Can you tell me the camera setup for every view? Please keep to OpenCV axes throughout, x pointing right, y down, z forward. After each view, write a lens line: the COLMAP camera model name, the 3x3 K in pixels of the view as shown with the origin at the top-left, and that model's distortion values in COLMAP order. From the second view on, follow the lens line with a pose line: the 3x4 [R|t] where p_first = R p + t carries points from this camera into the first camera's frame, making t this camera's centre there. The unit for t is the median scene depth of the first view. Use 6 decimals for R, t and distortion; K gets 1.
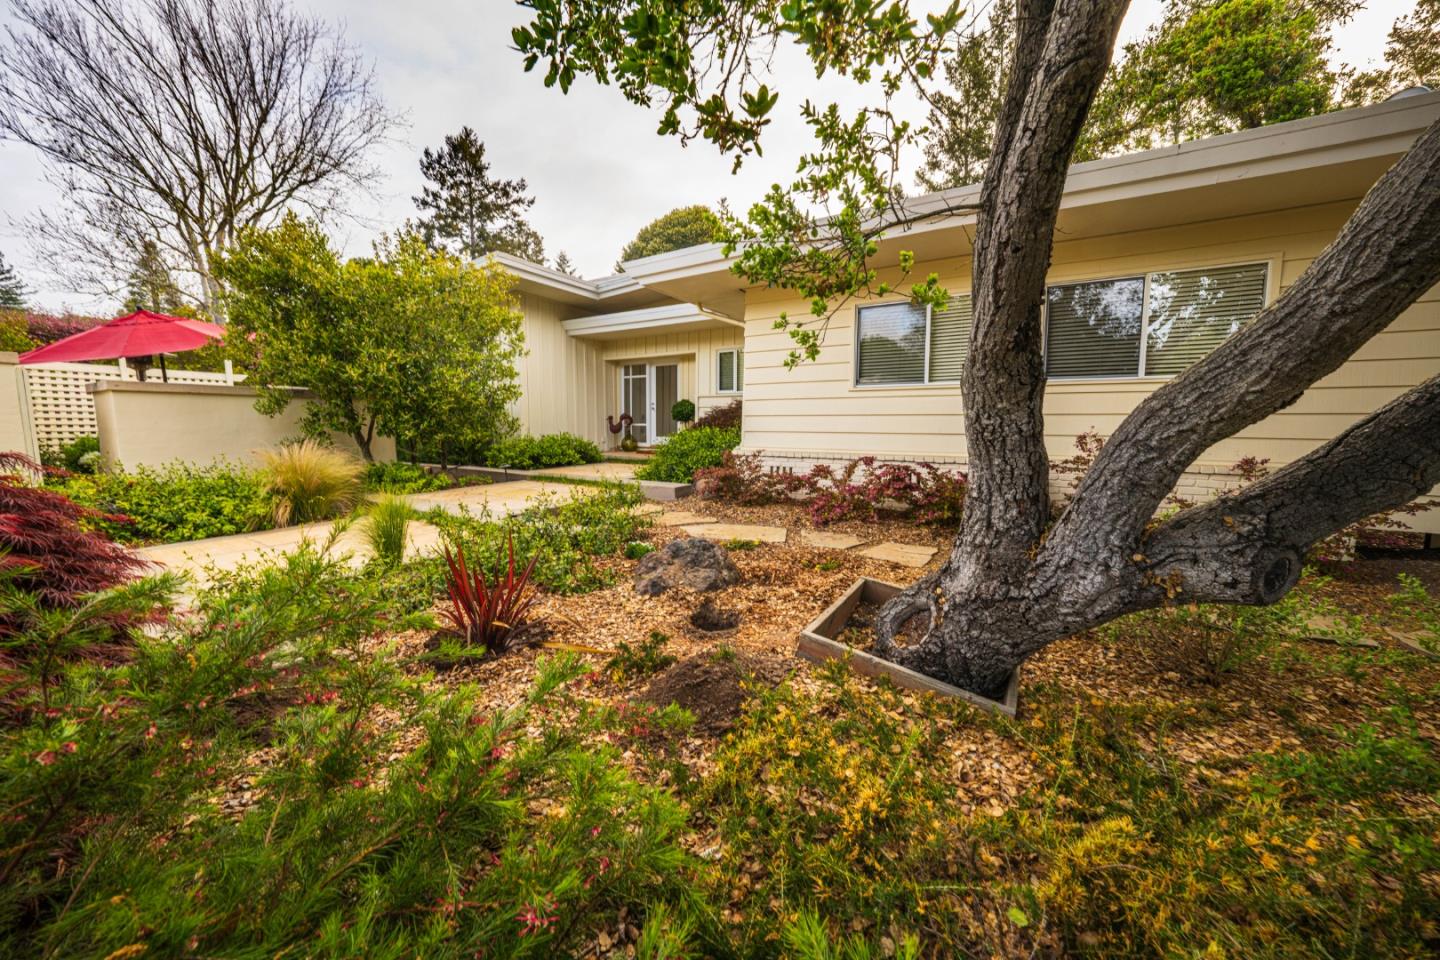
lens RADIAL K [[494.5, 0, 738.5], [0, 494.5, 472.2], [0, 0, 1]] dist [-0.030123, 0.006391]
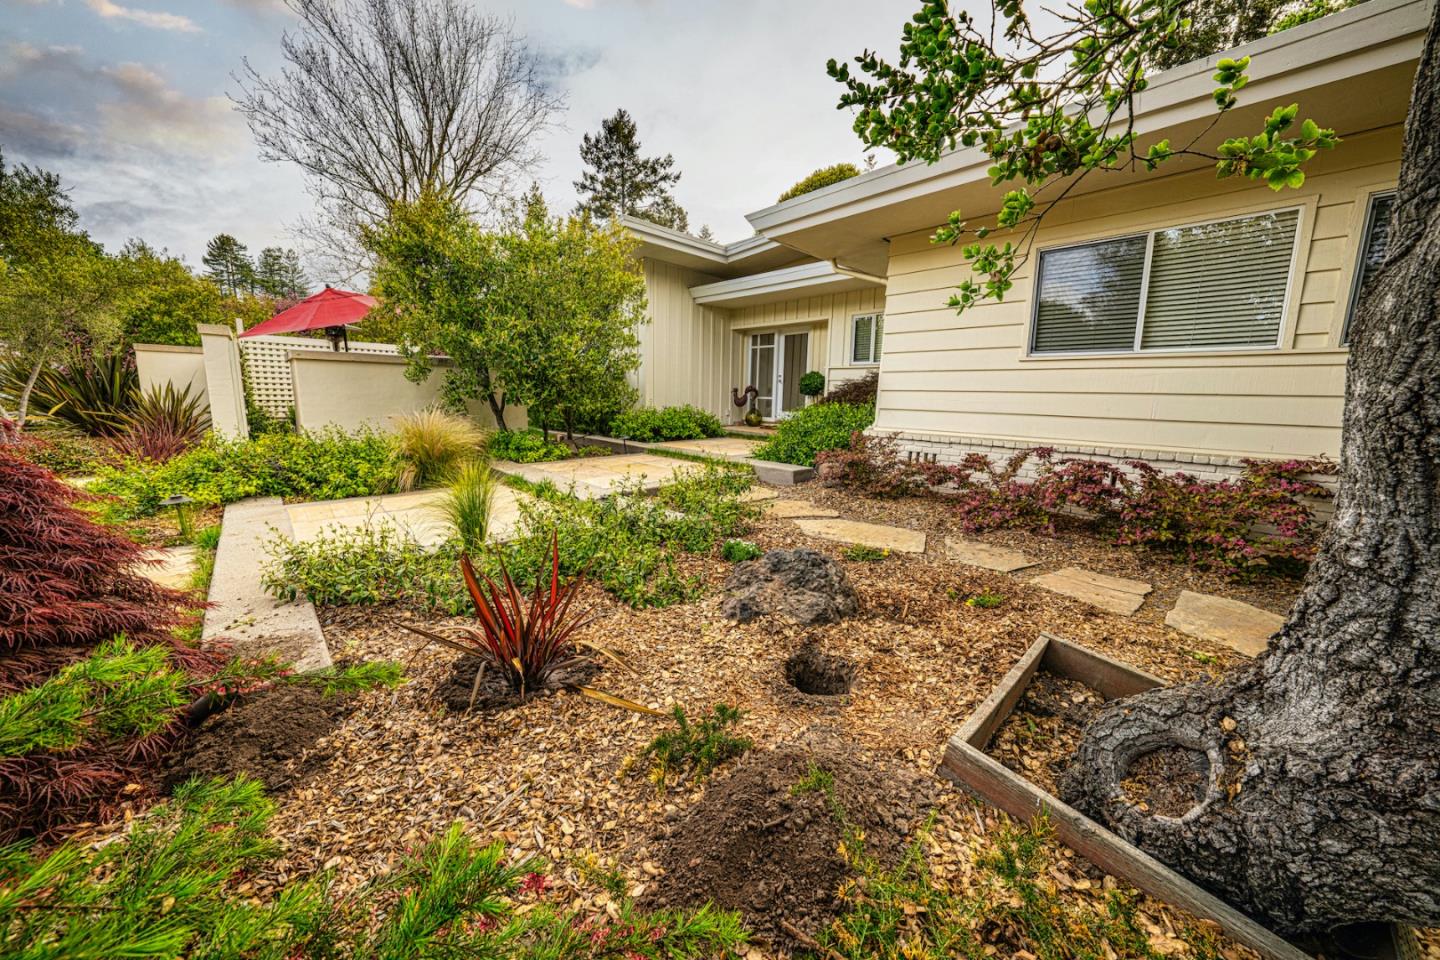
lens RADIAL K [[494.5, 0, 738.5], [0, 494.5, 472.2], [0, 0, 1]] dist [-0.030123, 0.006391]
pose [[0.964476, 0.058123, -0.257696, 0.003471], [-0.044605, 0.997319, 0.058003, -0.013258], [0.260376, -0.044448, 0.964484, 0.124712]]
